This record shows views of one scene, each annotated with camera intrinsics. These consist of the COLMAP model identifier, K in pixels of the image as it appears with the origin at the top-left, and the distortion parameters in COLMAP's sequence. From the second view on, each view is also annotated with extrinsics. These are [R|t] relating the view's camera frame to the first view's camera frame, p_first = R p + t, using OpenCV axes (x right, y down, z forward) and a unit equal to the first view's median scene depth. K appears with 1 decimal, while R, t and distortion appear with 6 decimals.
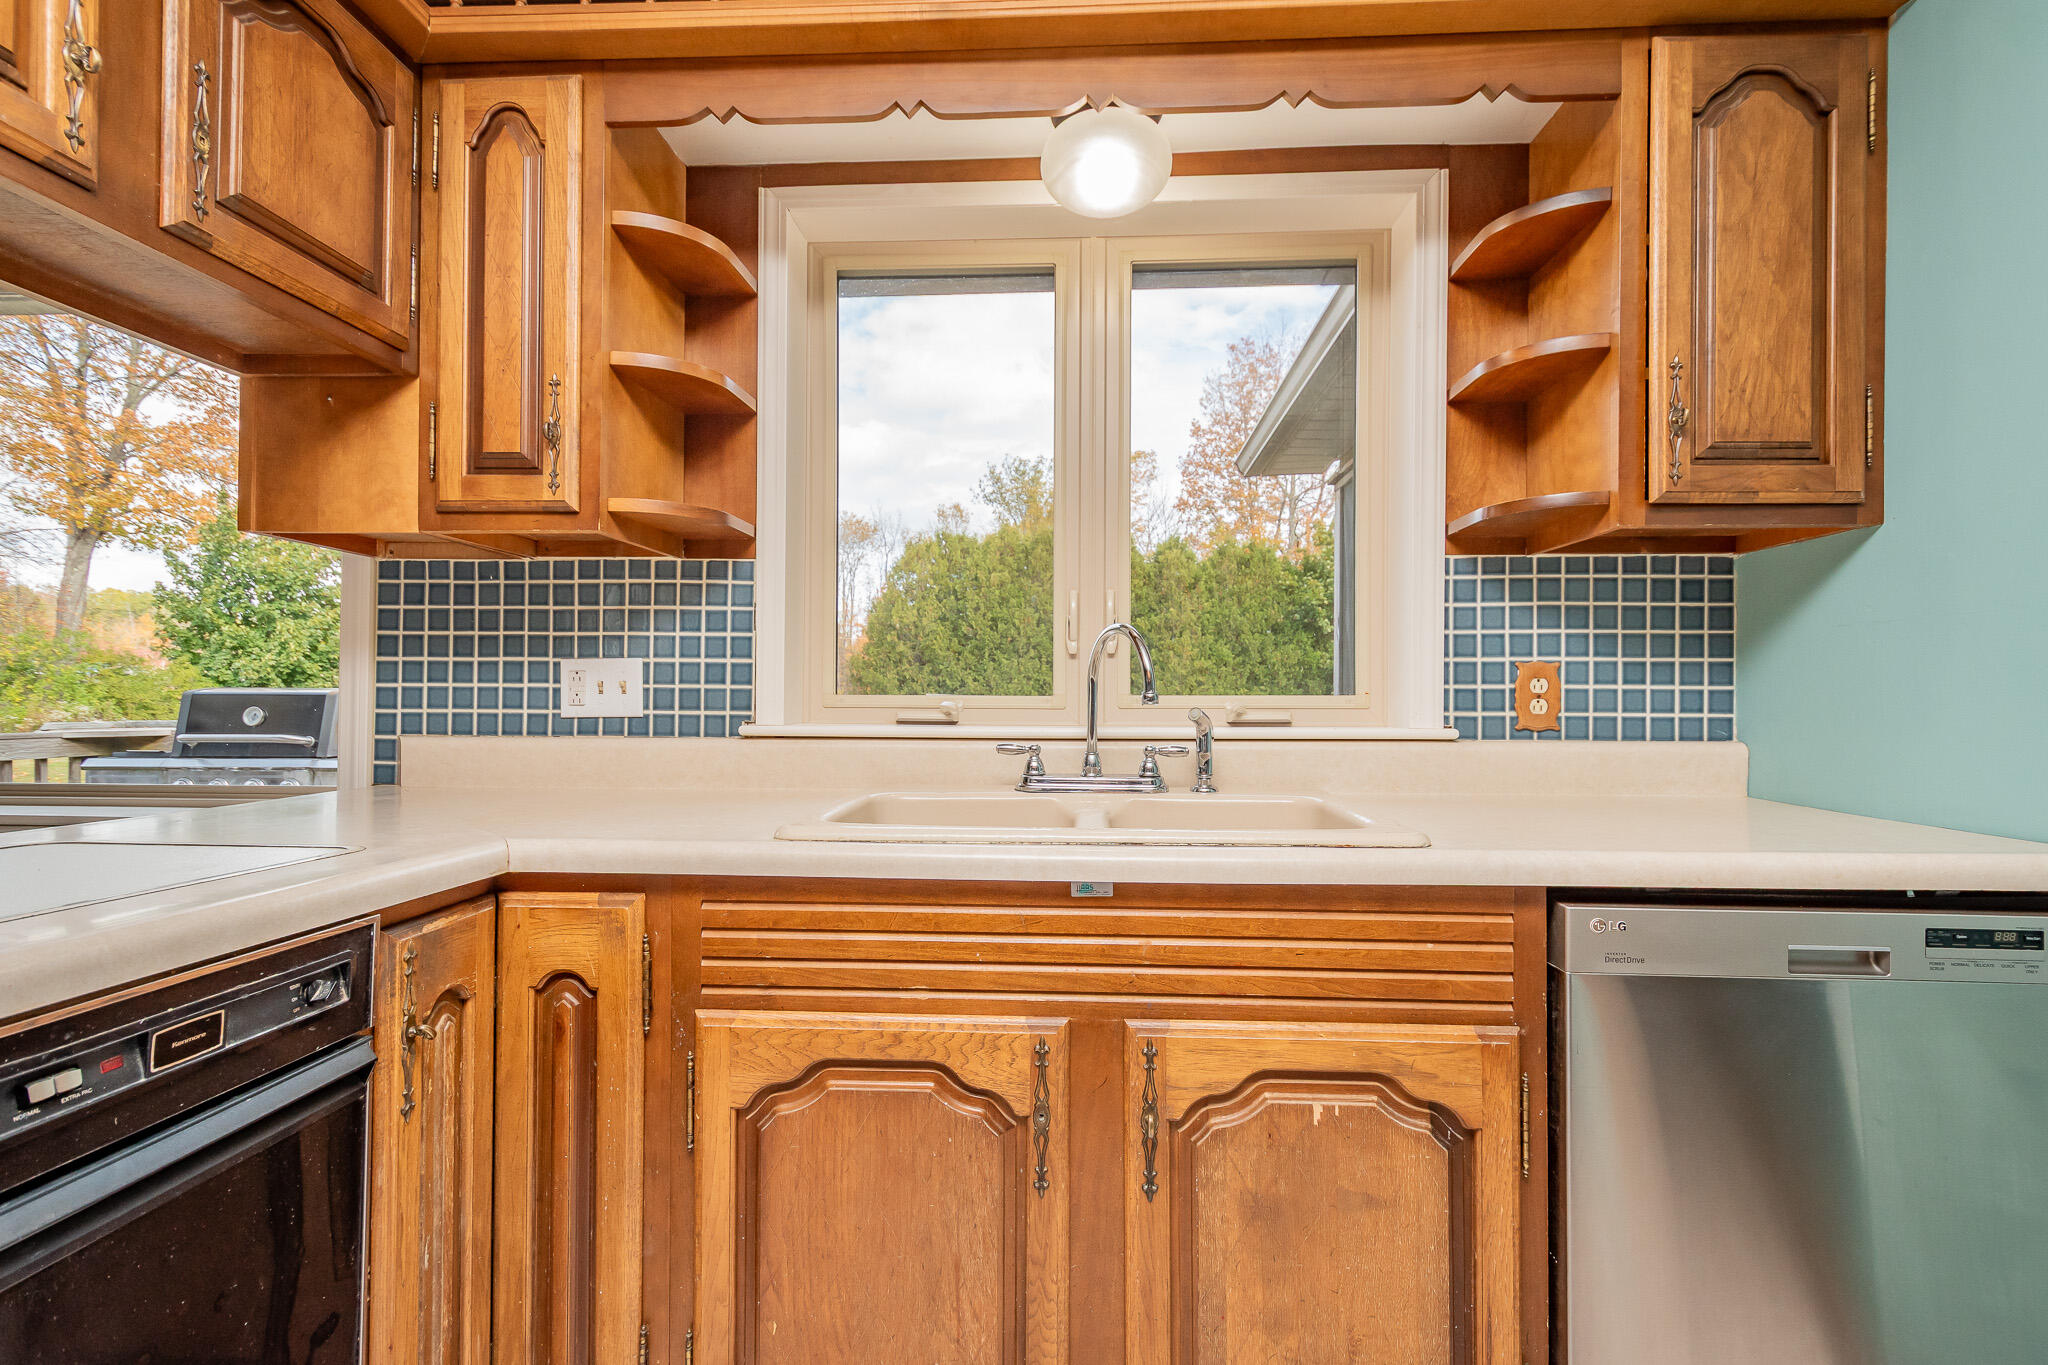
lens RADIAL K [[910.8, 0, 1036.5], [0, 910.8, 692.4], [0, 0, 1]] dist [0.009751, -0.000273]
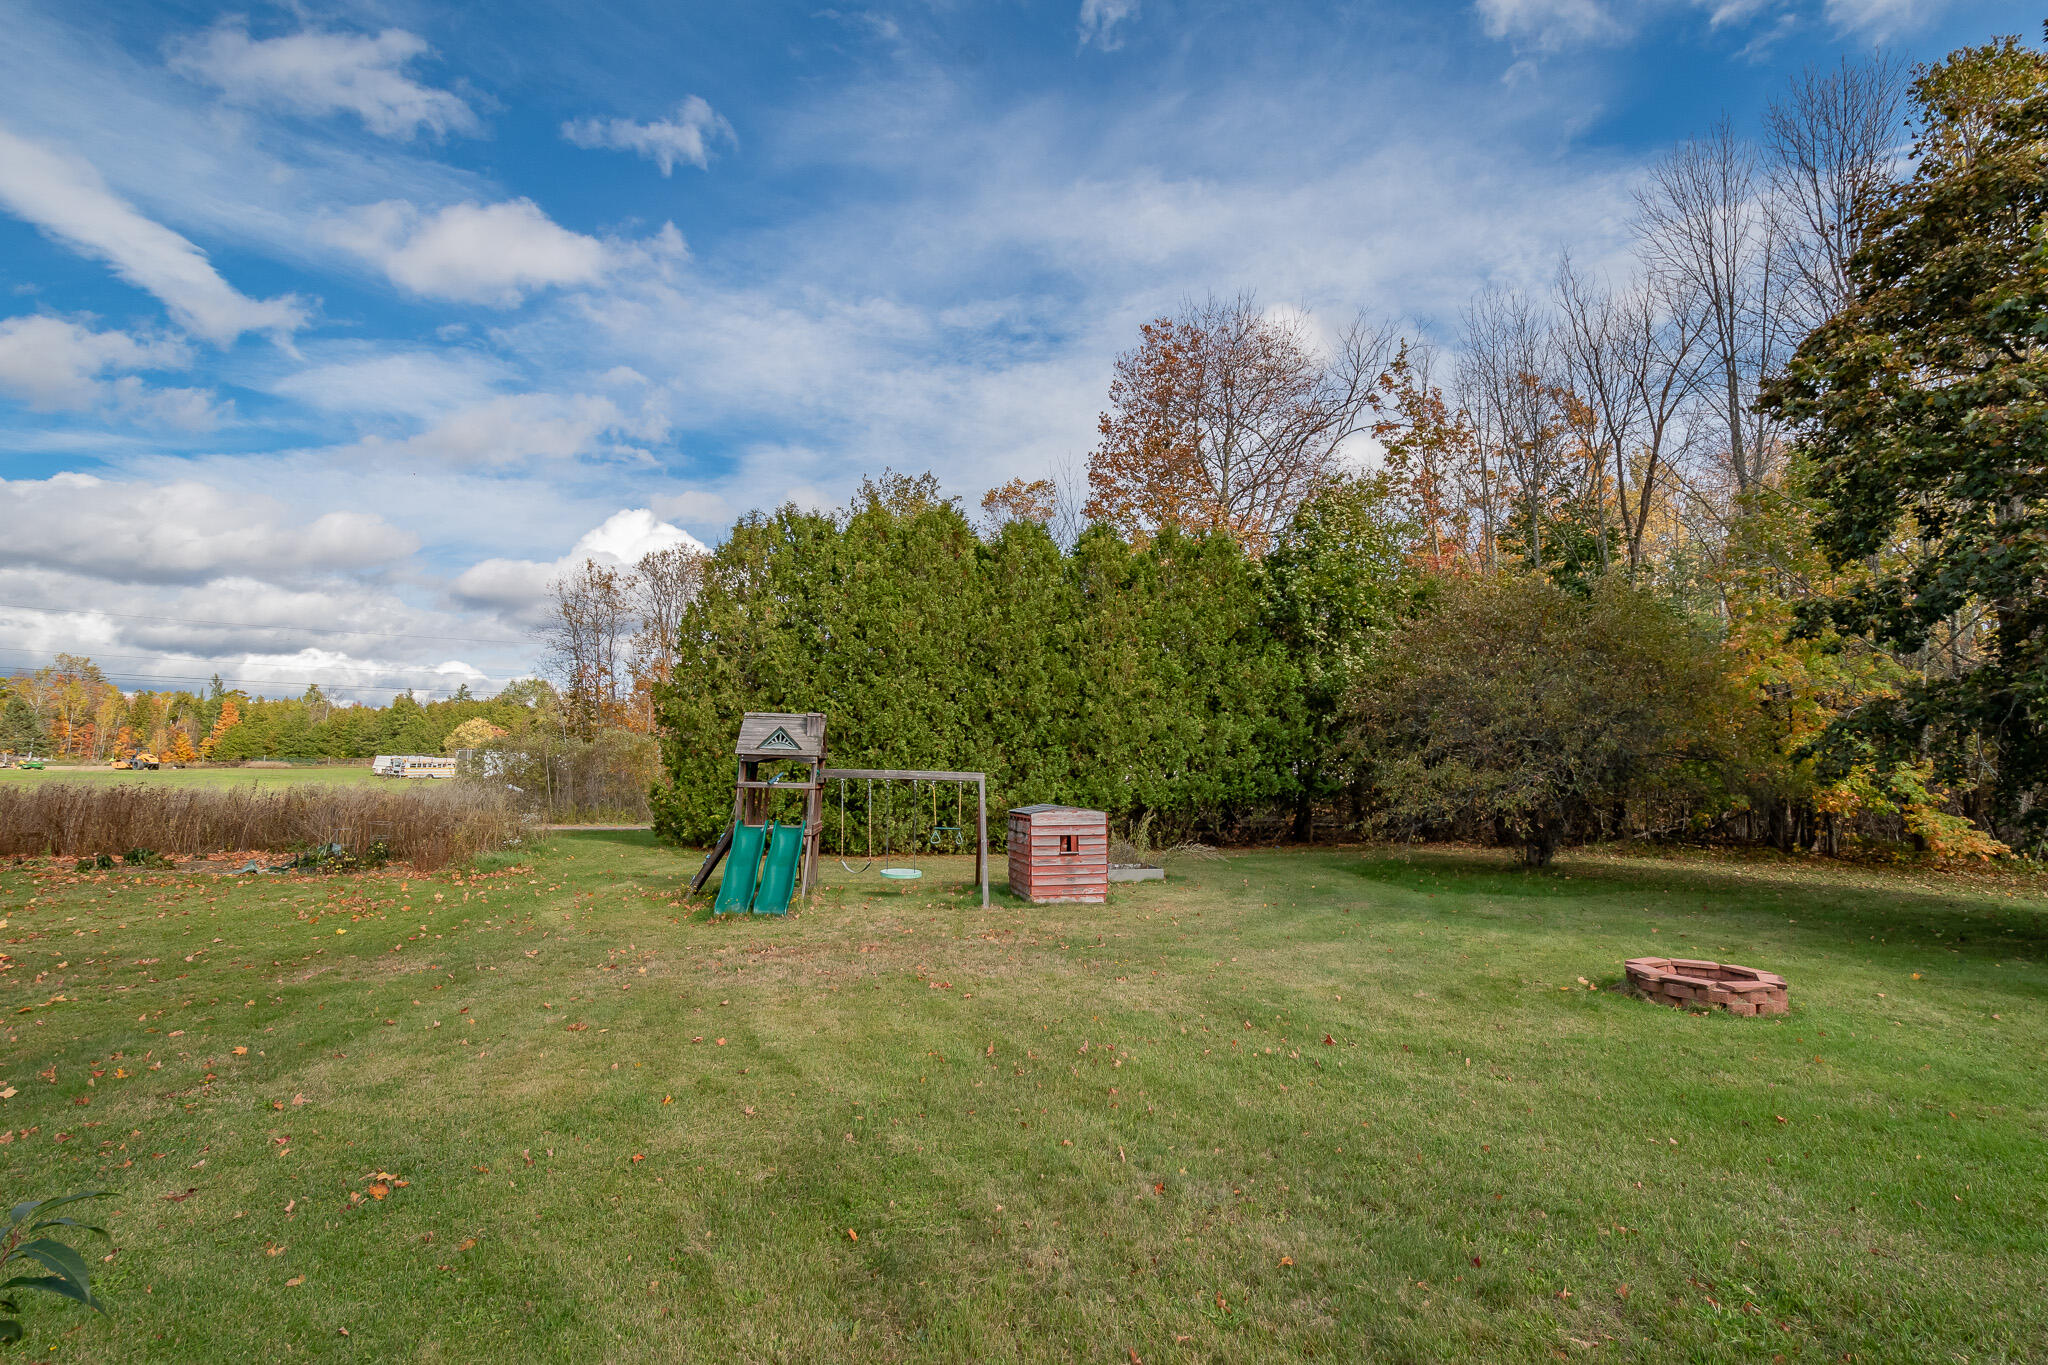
lens RADIAL K [[919.9, 0, 1031.8], [0, 919.9, 689.0], [0, 0, 1]] dist [0.020051, -0.000331]
pose [[0.991319, -0.007621, 0.131256, -0.121517], [0.018855, 0.996240, -0.084559, 0.538246], [-0.130118, 0.086300, 0.987736, 4.406543]]
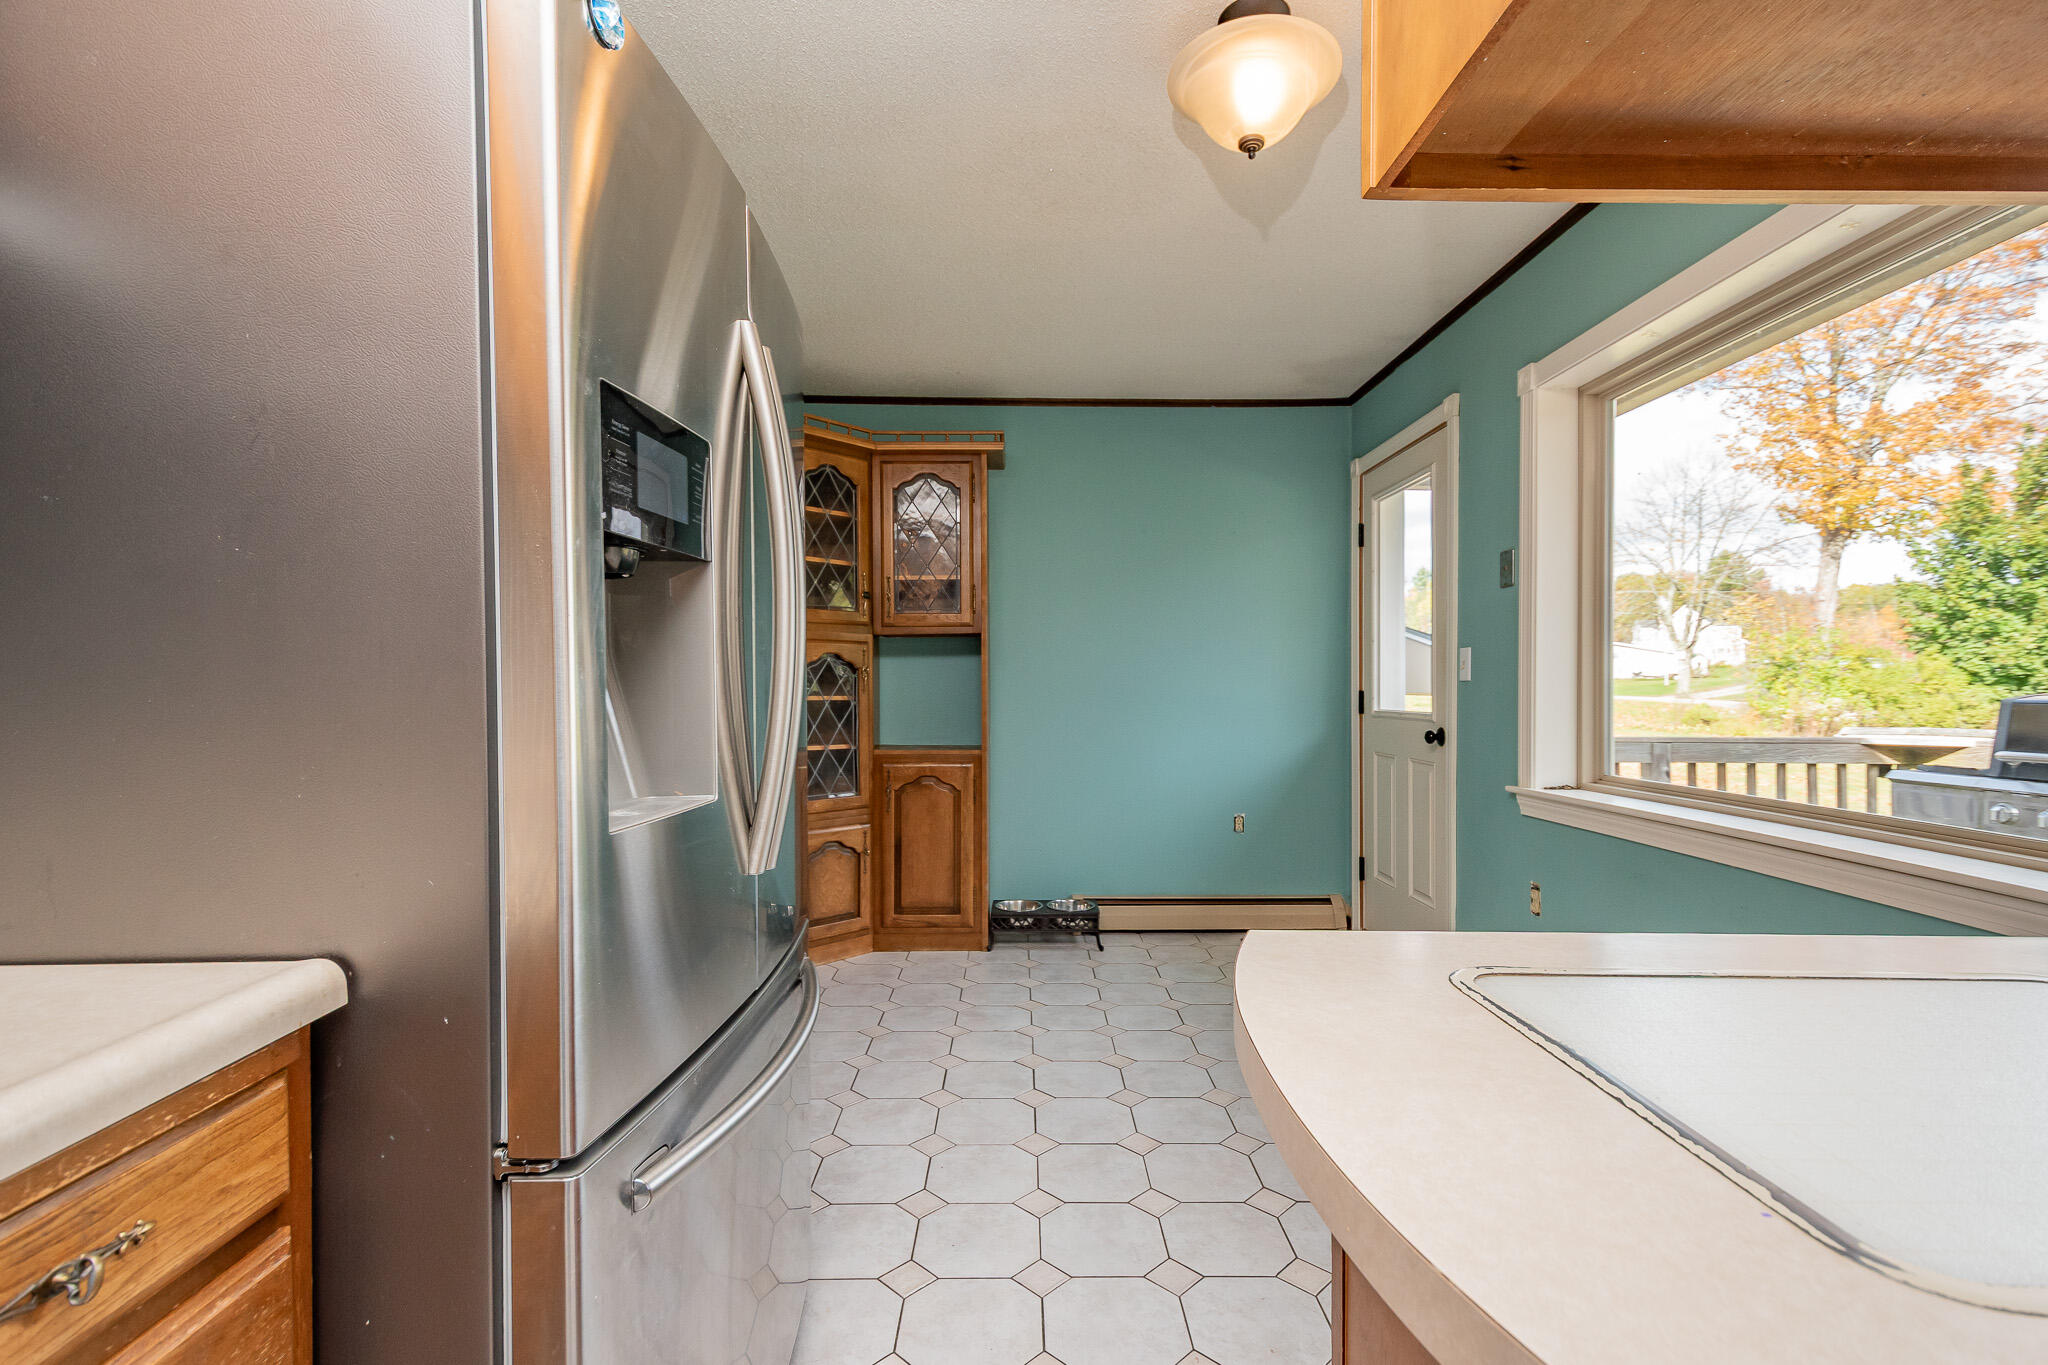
lens RADIAL K [[946.5, 0, 1027.1], [0, 946.5, 691.8], [0, 0, 1]] dist [0.001051, -0.000451]
pose [[0.065517, 0.002070, -0.997849, -0.270664], [0.007128, 0.999971, 0.002542, -0.035652], [0.997826, -0.007280, 0.065501, 0.123145]]
